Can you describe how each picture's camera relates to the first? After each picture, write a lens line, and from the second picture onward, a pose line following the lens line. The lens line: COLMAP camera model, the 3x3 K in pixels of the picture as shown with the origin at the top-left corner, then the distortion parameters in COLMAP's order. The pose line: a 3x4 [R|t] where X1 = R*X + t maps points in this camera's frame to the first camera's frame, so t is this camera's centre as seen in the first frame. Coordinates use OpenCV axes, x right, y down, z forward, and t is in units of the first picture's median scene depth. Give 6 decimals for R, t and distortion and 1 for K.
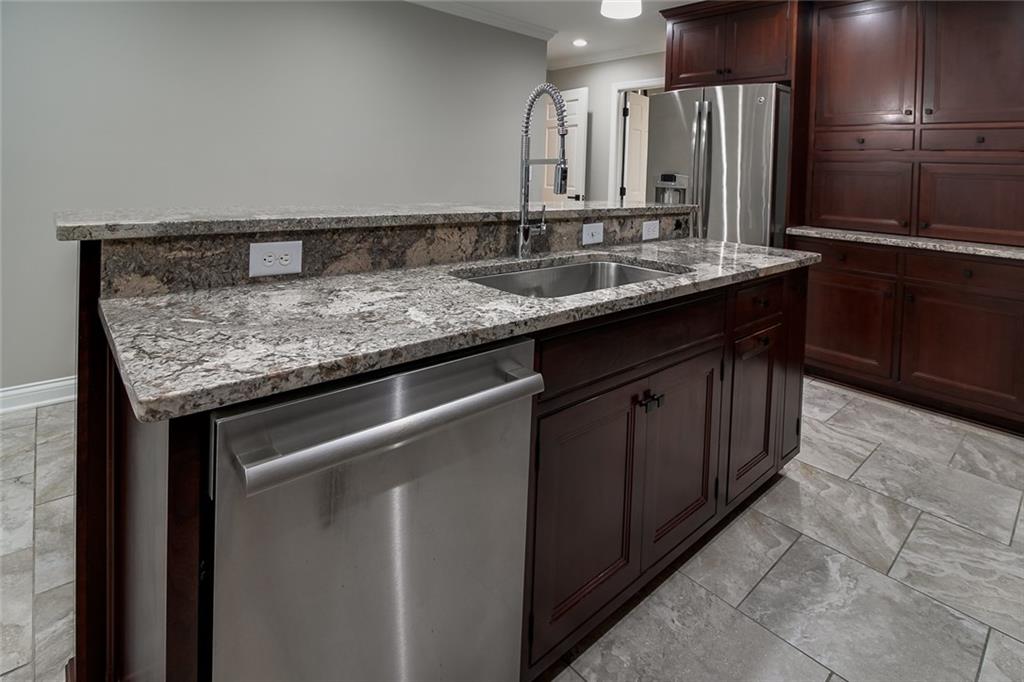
lens RADIAL K [[554.6, 0, 514.0], [0, 554.6, 181.1], [0, 0, 1]] dist [-0.005143, -0.002495]
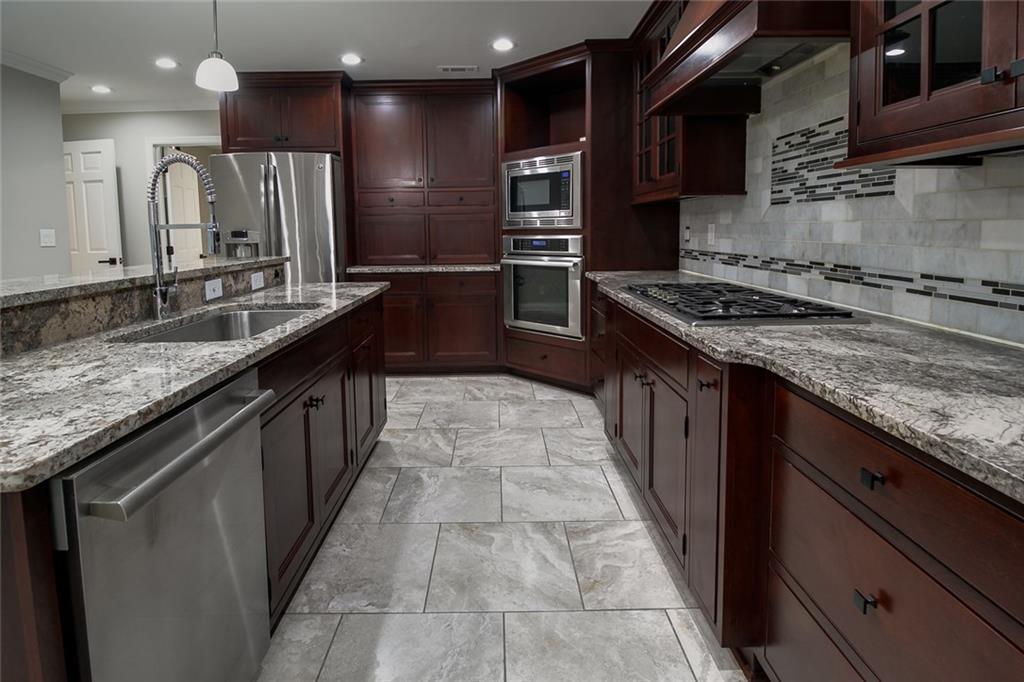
lens RADIAL K [[524.2, 0, 494.4], [0, 524.2, 272.3], [0, 0, 1]] dist [-0.002554, -0.000934]
pose [[0.678630, -0.108050, 0.726489, -0.248602], [0.052752, 0.993736, 0.098519, -0.012538], [-0.732583, -0.028534, 0.680079, -0.120238]]
